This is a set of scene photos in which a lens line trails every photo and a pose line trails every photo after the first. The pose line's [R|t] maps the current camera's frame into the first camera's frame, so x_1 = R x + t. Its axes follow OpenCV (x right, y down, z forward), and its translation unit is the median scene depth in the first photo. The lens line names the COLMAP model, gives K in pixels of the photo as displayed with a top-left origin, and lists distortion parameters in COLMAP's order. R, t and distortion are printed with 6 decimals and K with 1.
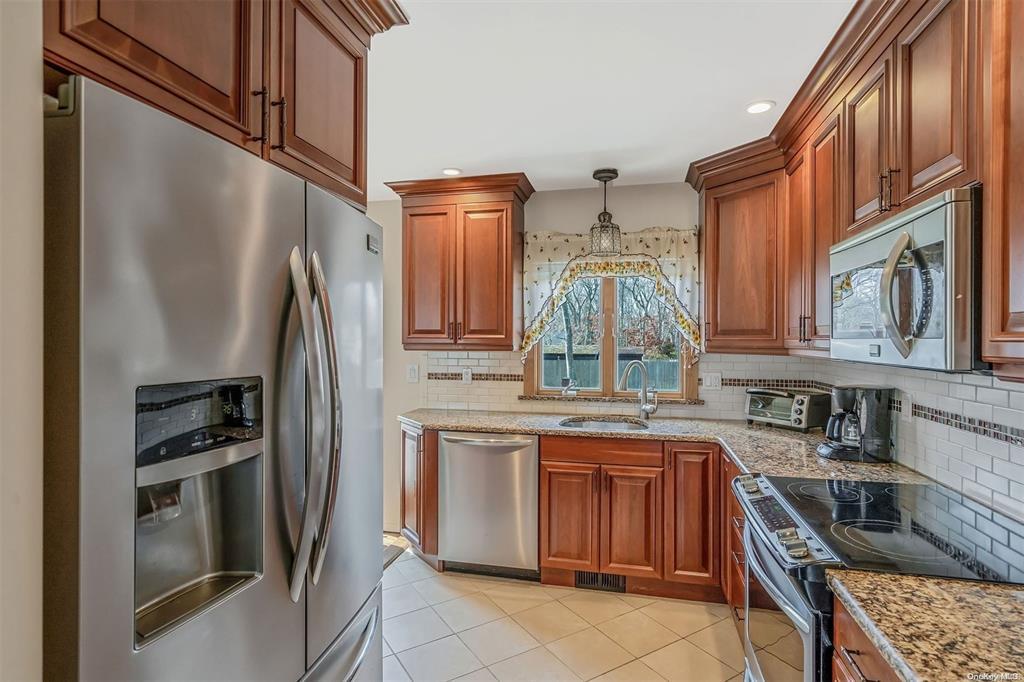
lens RADIAL K [[541.9, 0, 513.8], [0, 541.9, 340.1], [0, 0, 1]] dist [-0.004255, -0.000631]
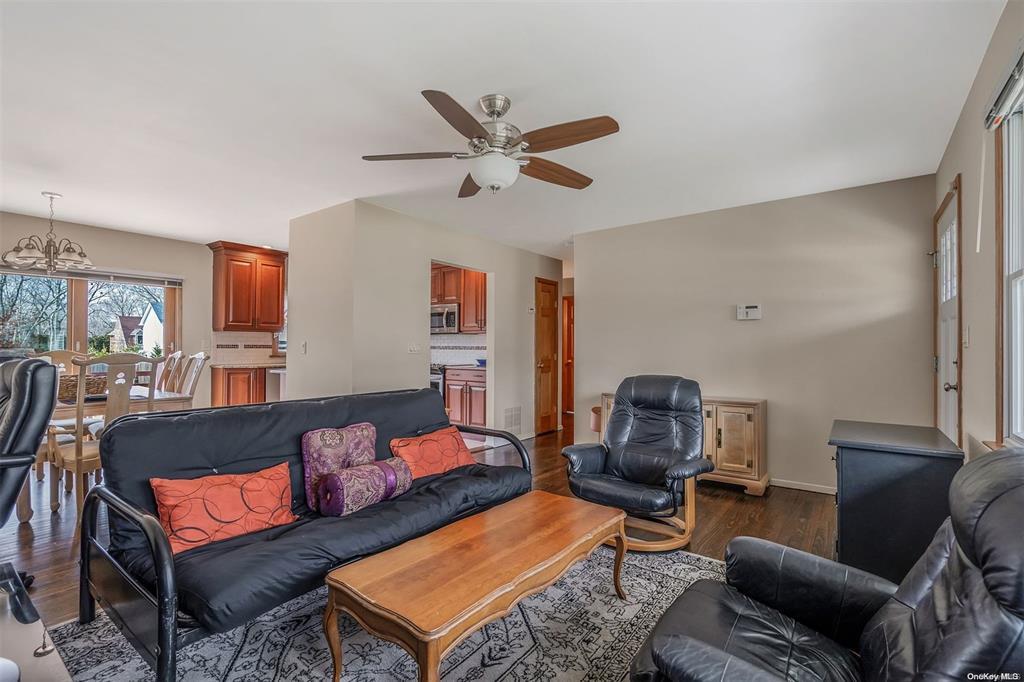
lens RADIAL K [[463.4, 0, 512.5], [0, 463.4, 342.2], [0, 0, 1]] dist [0.000285, 0.000032]
pose [[0.411337, 0.006029, 0.911463, -1.221417], [-0.001627, 0.999981, -0.005880, 0.064048], [-0.911482, 0.000936, 0.411339, -0.543710]]
